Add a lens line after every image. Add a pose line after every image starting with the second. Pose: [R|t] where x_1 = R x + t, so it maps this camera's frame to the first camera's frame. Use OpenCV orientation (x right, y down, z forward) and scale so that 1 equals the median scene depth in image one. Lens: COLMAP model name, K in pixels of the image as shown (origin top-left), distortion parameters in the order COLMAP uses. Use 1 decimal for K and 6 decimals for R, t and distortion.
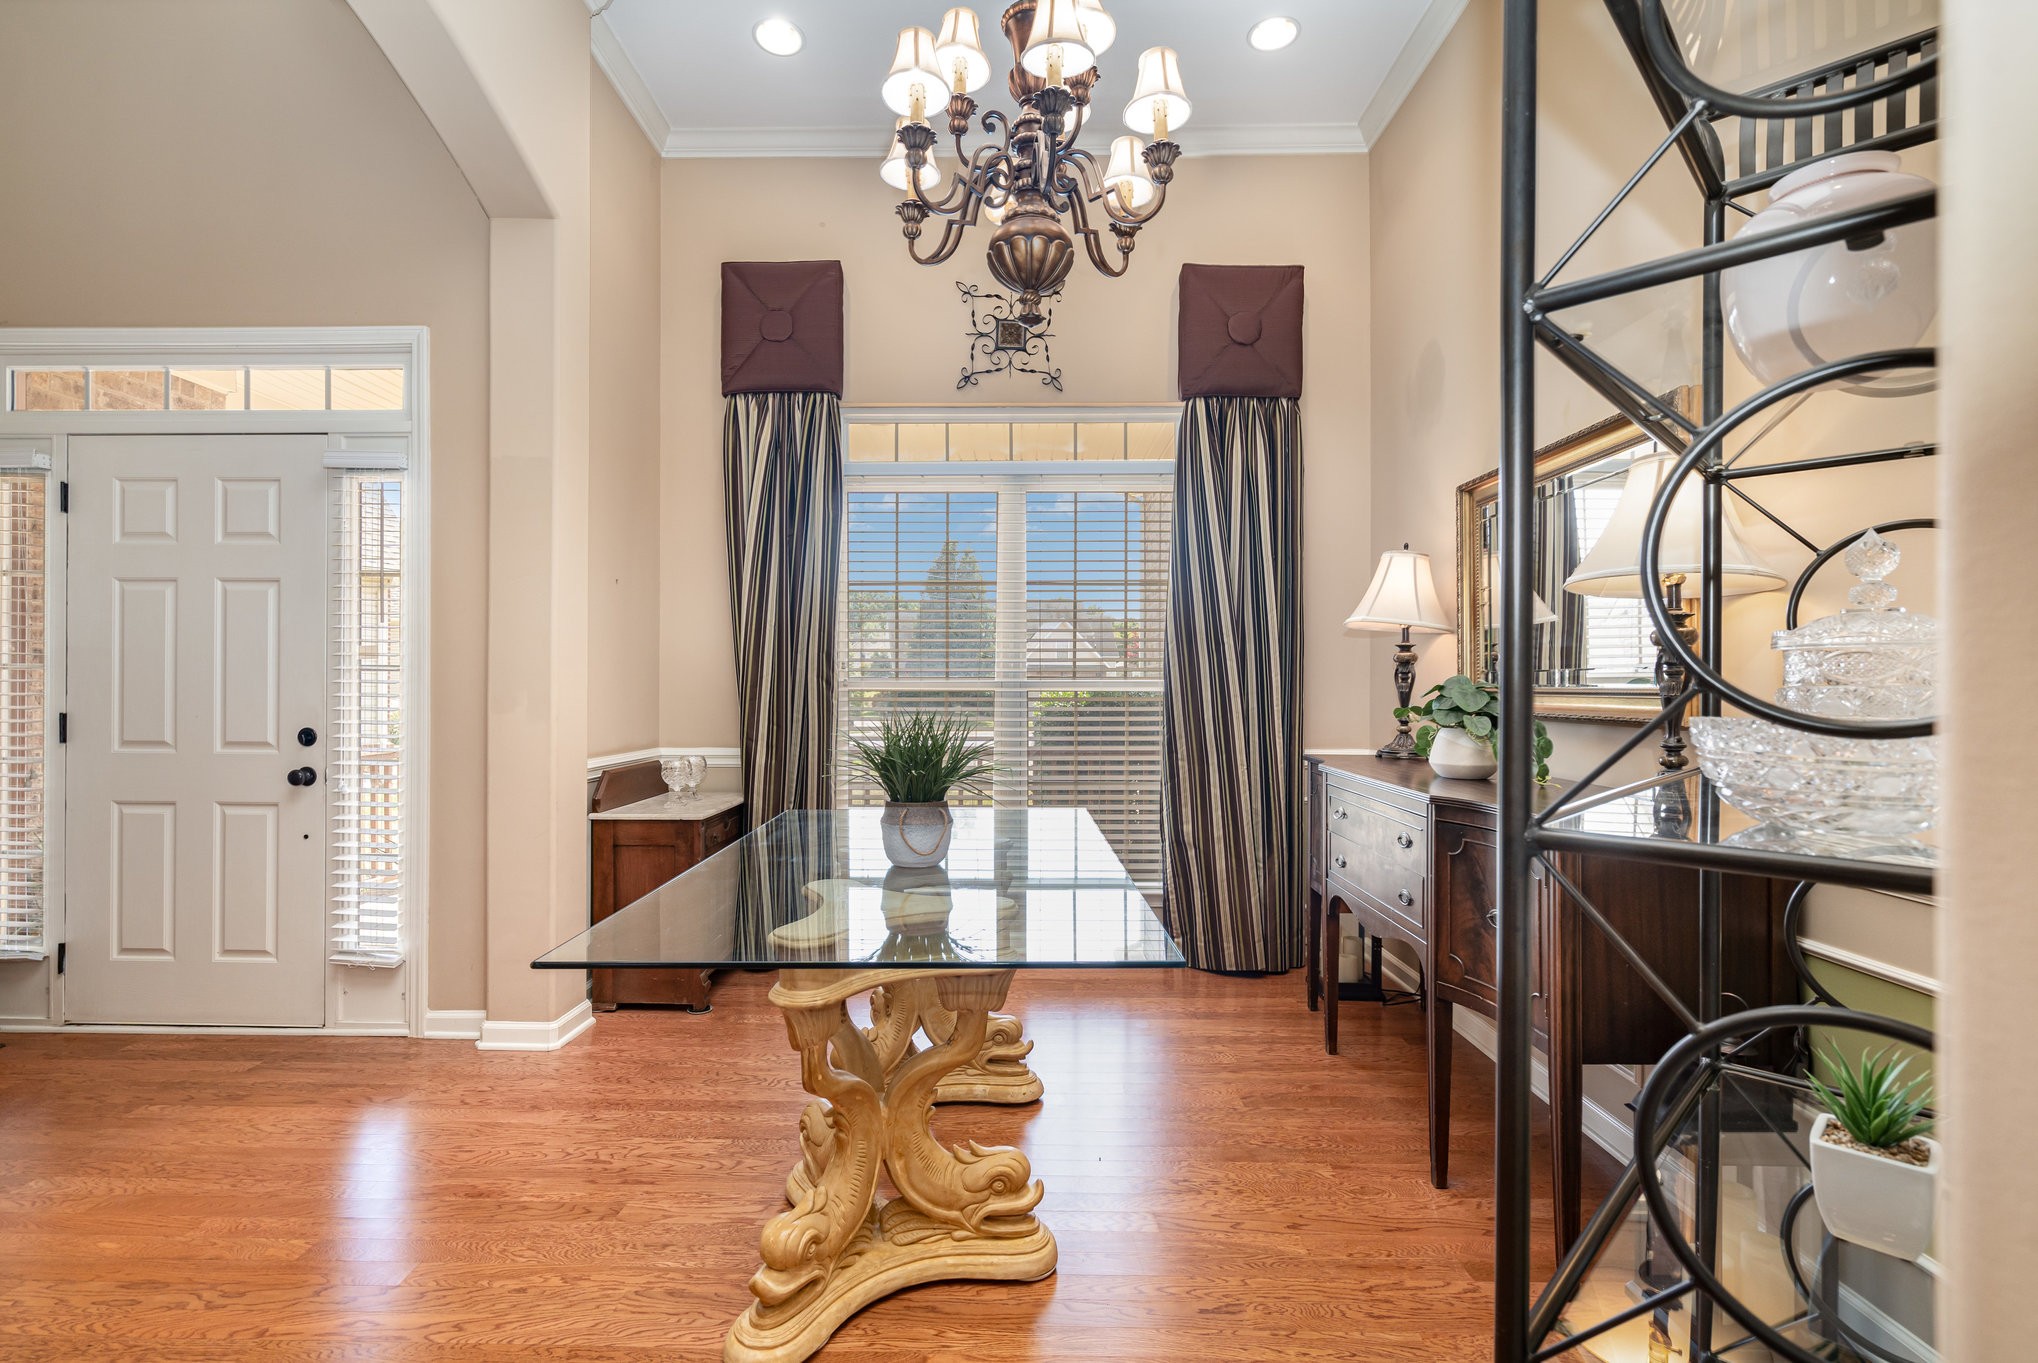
lens RADIAL K [[952.1, 0, 1011.4], [0, 952.1, 676.5], [0, 0, 1]] dist [-0.000386, 0.000106]
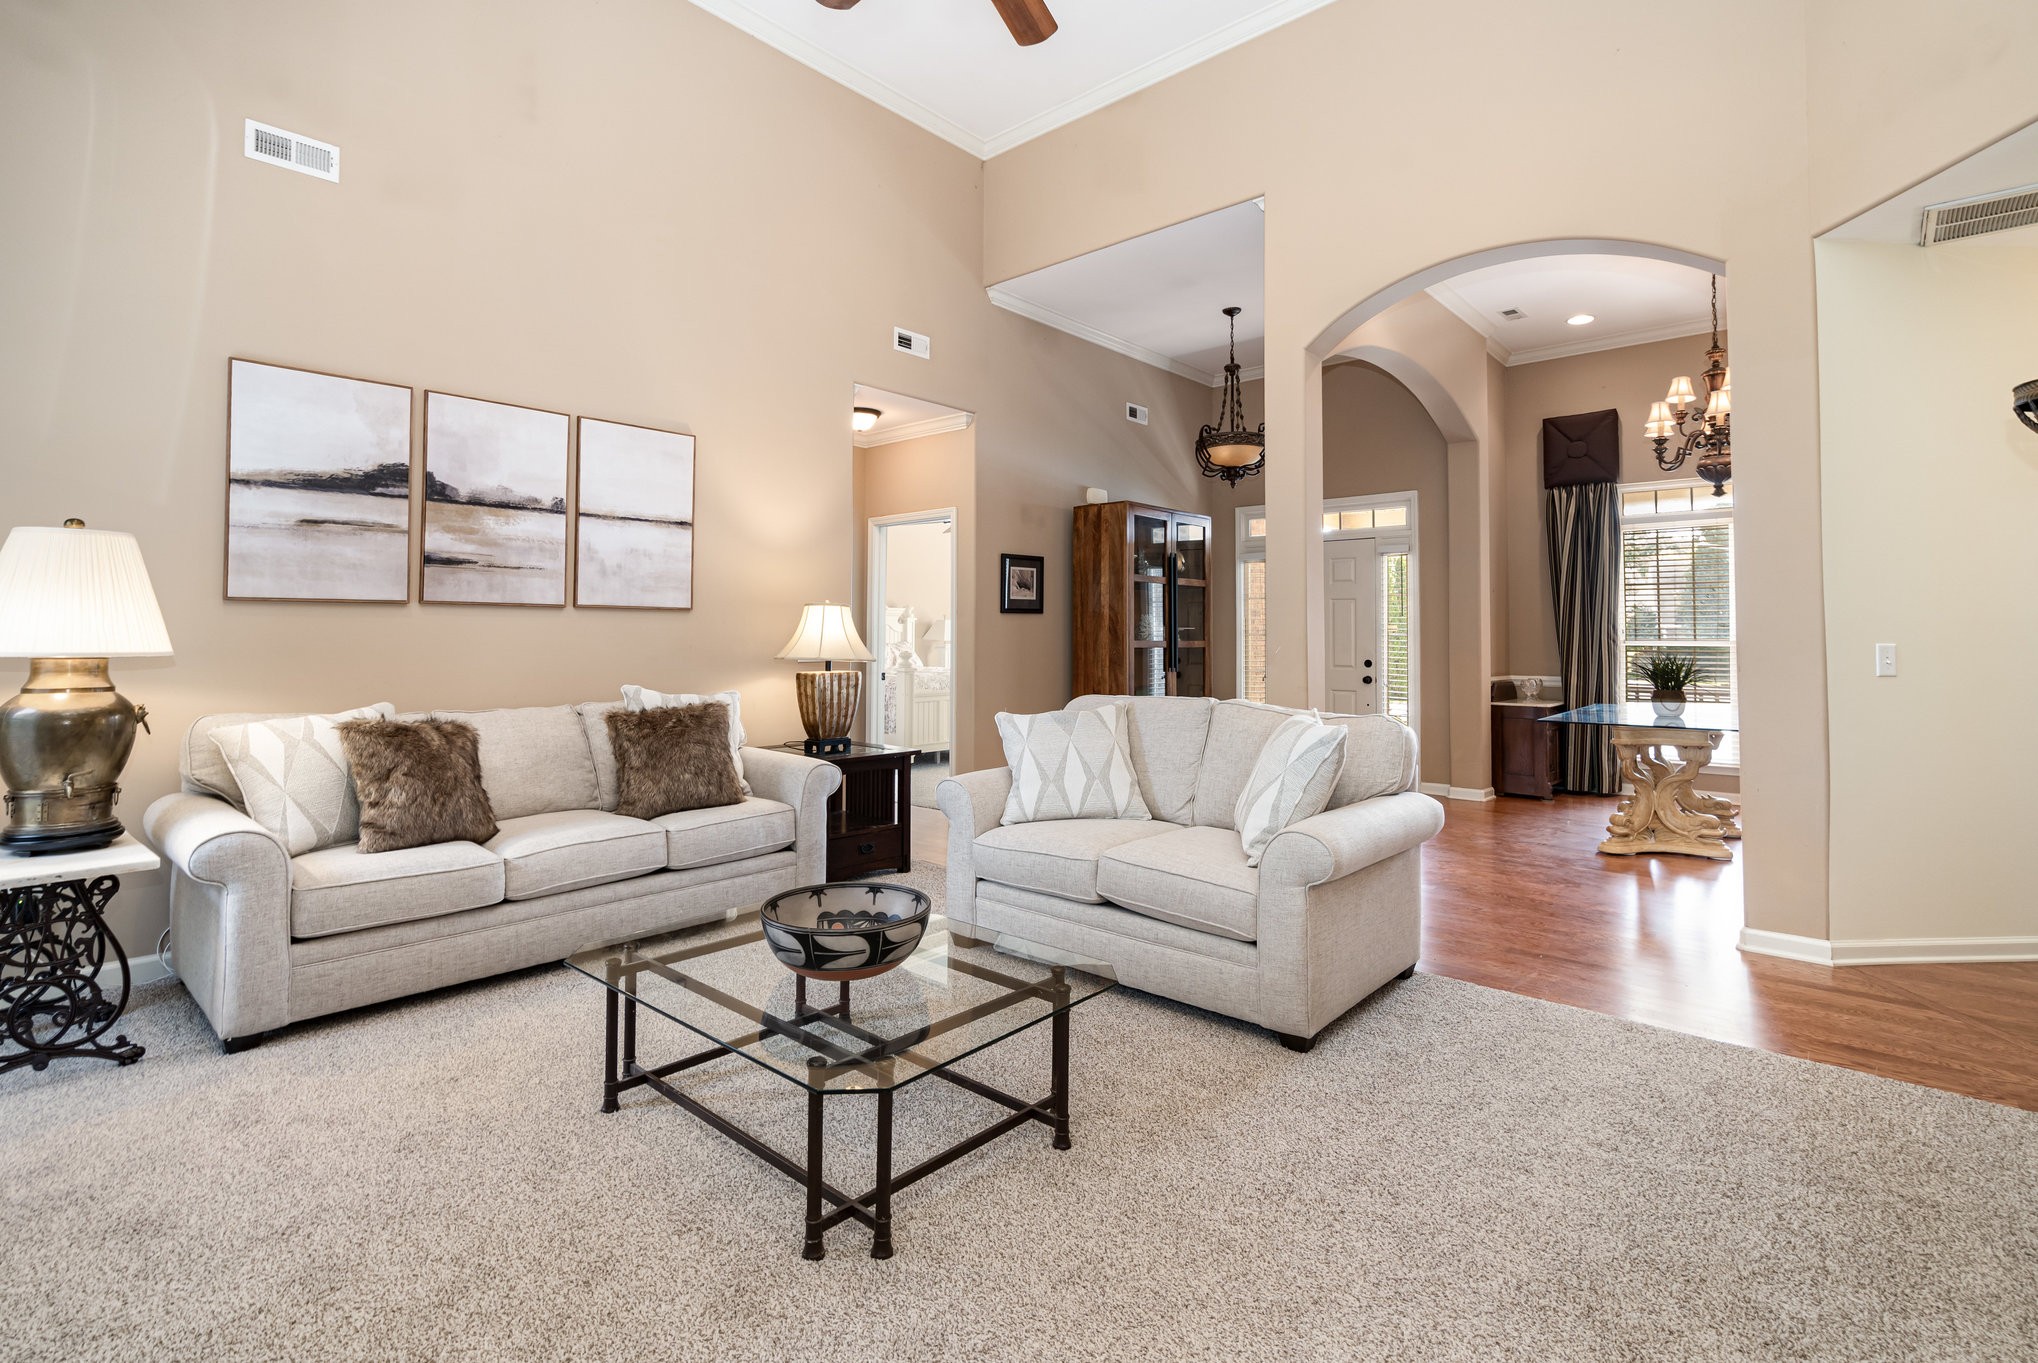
lens RADIAL K [[948.8, 0, 1018.6], [0, 948.8, 608.5], [0, 0, 1]] dist [-0.002616, -0.000256]
pose [[0.751978, -0.022233, -0.658814, 0.170124], [0.002487, 0.999520, -0.030892, -0.004302], [0.659184, 0.021591, 0.751672, -1.290043]]
